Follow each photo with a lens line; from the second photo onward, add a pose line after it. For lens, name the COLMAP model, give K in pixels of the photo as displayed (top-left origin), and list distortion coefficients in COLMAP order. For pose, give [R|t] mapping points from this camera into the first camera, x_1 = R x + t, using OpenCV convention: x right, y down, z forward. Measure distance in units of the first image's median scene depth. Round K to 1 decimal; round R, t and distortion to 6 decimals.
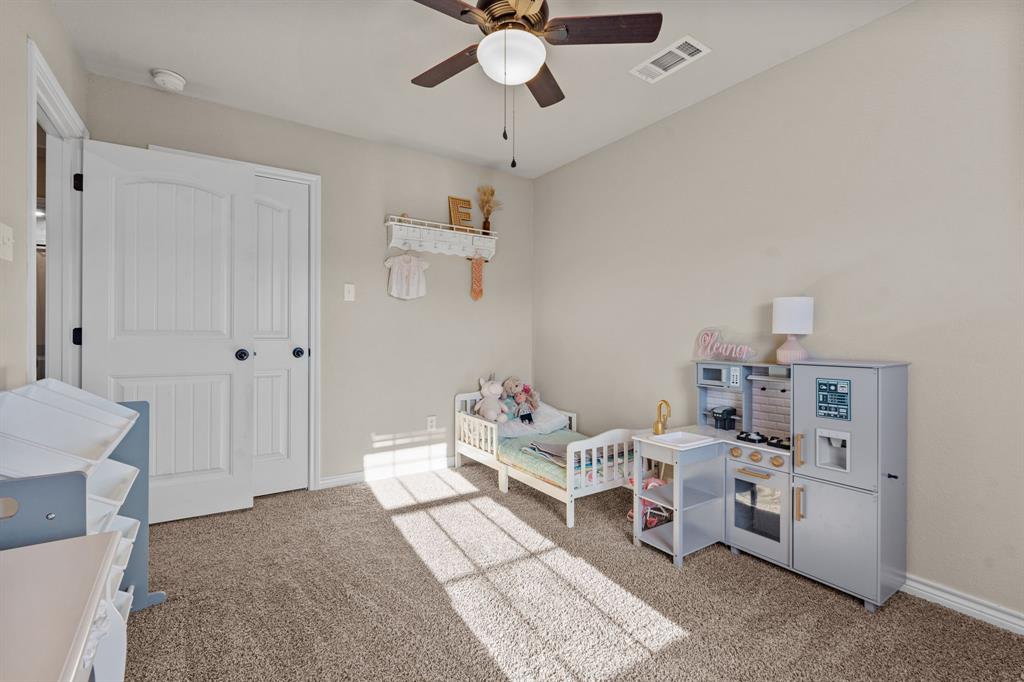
lens RADIAL K [[455.4, 0, 499.0], [0, 455.4, 332.3], [0, 0, 1]] dist [-0.001313, -0.000052]
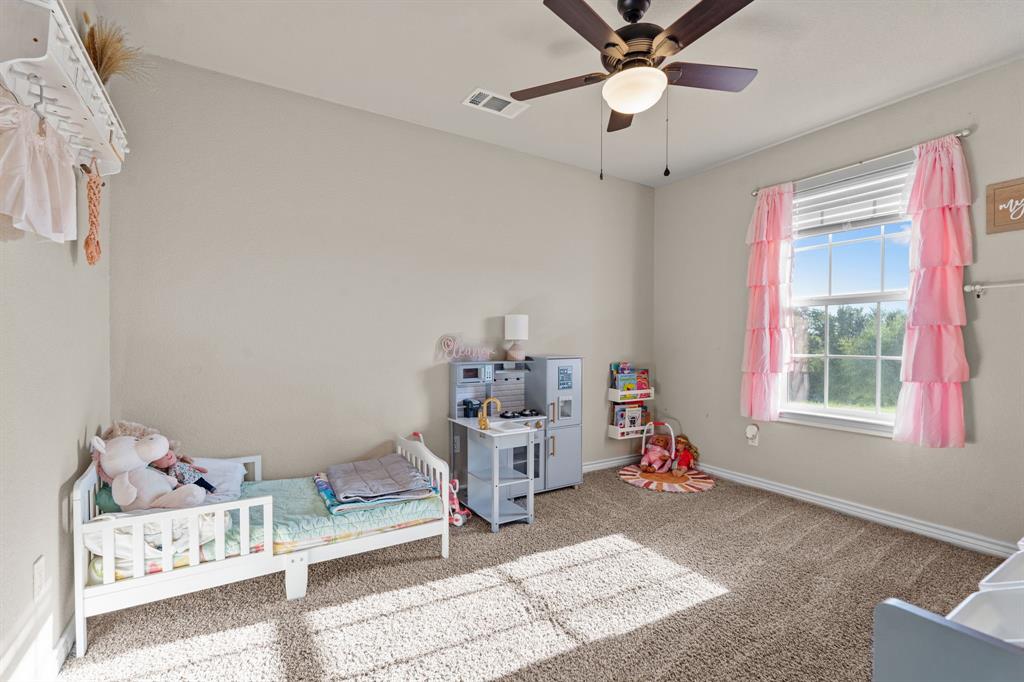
lens RADIAL K [[454.1, 0, 515.7], [0, 454.1, 346.2], [0, 0, 1]] dist [-0.009329, -0.000094]
pose [[0.019315, -0.016121, 0.999683, -0.787428], [-0.005148, 0.999855, 0.016223, 0.000573], [-0.999800, -0.005460, 0.019229, 0.930256]]
